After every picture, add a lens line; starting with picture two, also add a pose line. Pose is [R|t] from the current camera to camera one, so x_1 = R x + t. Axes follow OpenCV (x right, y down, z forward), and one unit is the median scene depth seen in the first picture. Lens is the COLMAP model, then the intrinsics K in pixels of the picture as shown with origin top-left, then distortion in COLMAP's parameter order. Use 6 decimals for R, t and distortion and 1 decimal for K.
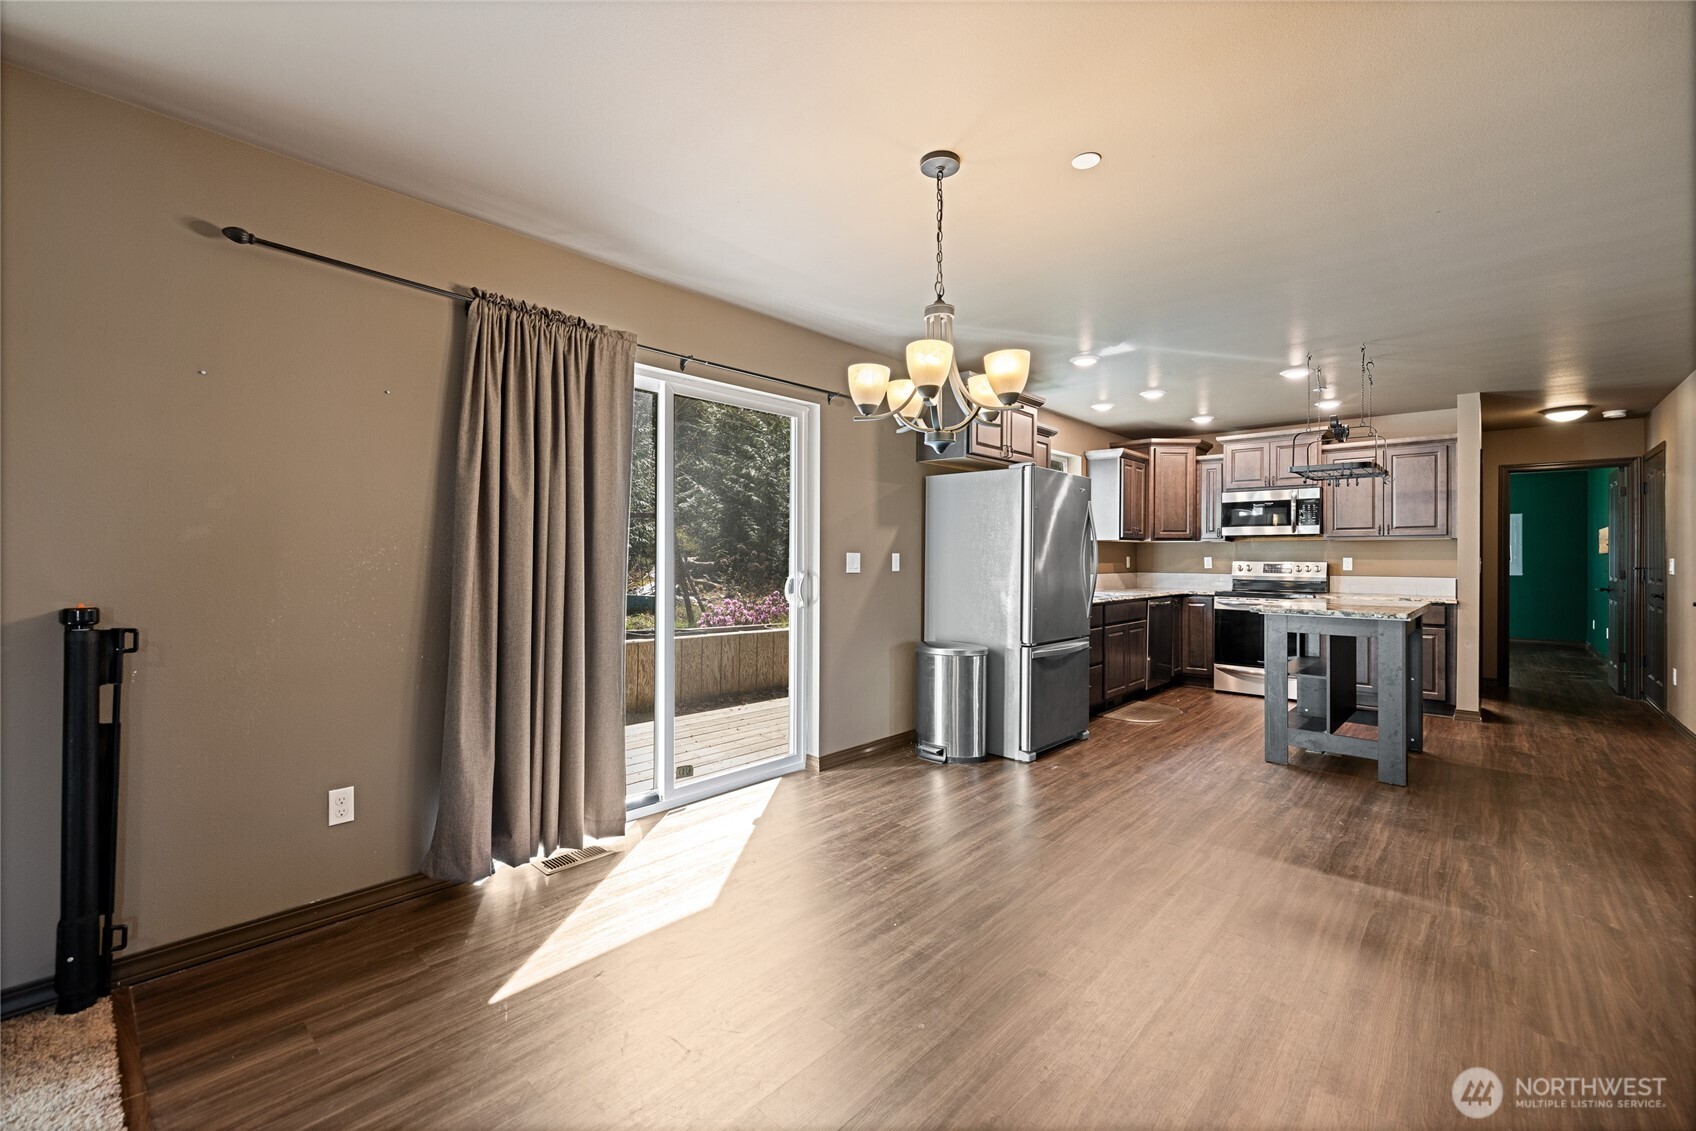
lens RADIAL K [[710.4, 0, 830.0], [0, 710.4, 557.9], [0, 0, 1]] dist [-0.000248, 0.000169]
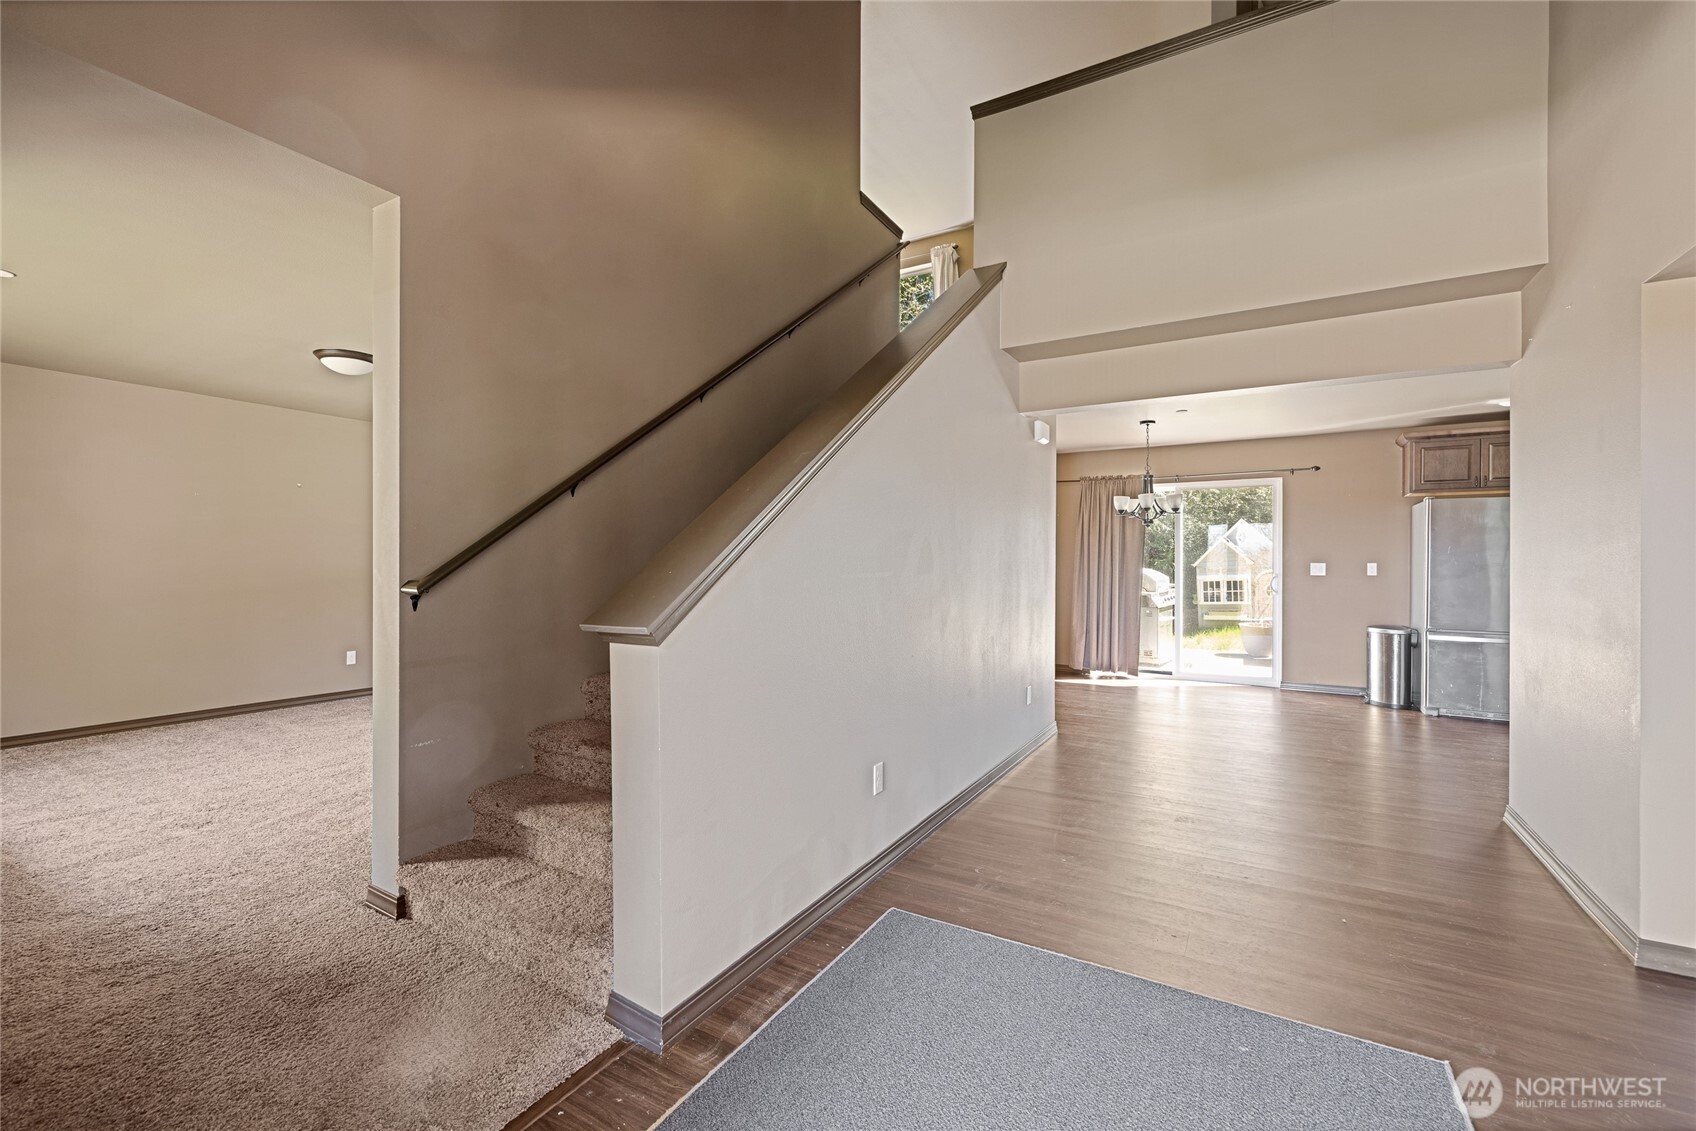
lens RADIAL K [[736.8, 0, 848.0], [0, 736.8, 565.5], [0, 0, 1]] dist [0.044975, 0.000049]
pose [[0.225067, 0.003611, -0.974337, 1.130685], [-0.006920, 0.999974, 0.002108, 0.001670], [0.974319, 0.006268, 0.225086, -0.330787]]
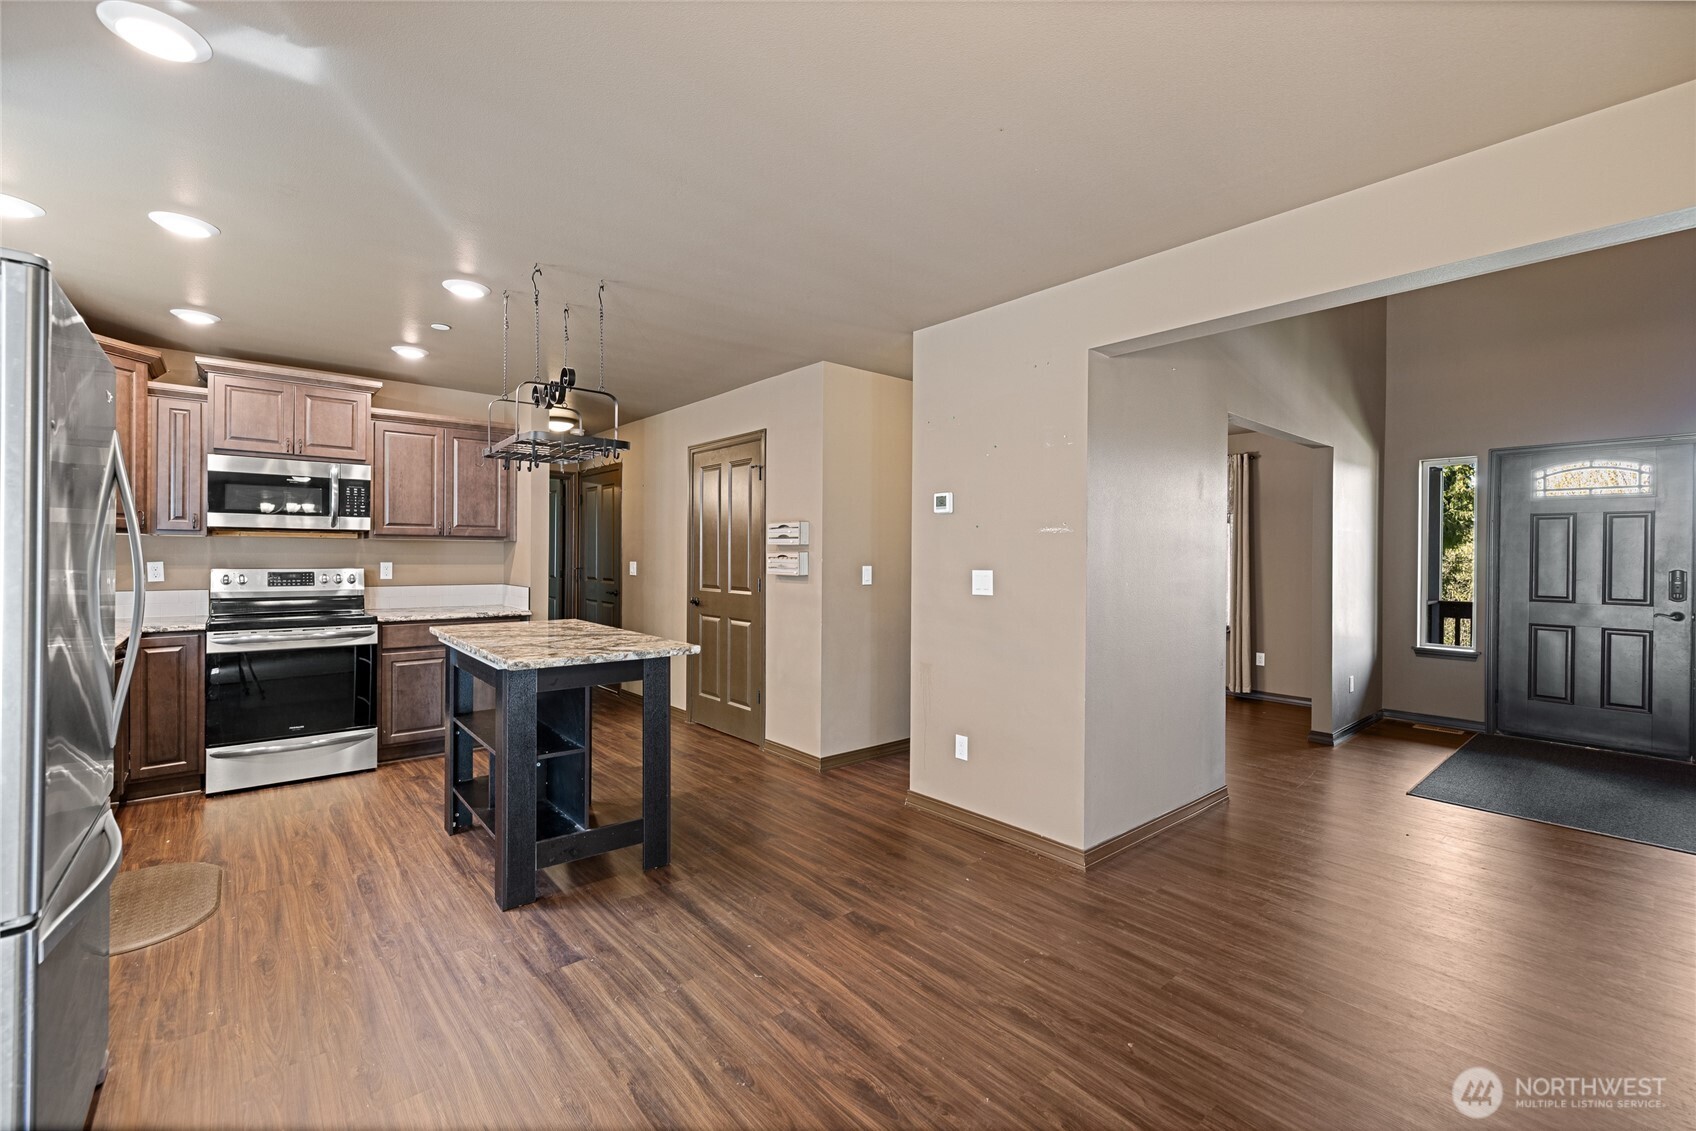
lens RADIAL K [[710.4, 0, 830.0], [0, 710.4, 557.9], [0, 0, 1]] dist [-0.000248, 0.000169]
pose [[0.119897, -0.006932, 0.992762, 0.036813], [-0.007973, 0.999937, 0.007945, -0.017361], [-0.992754, -0.008868, 0.119834, 0.511846]]
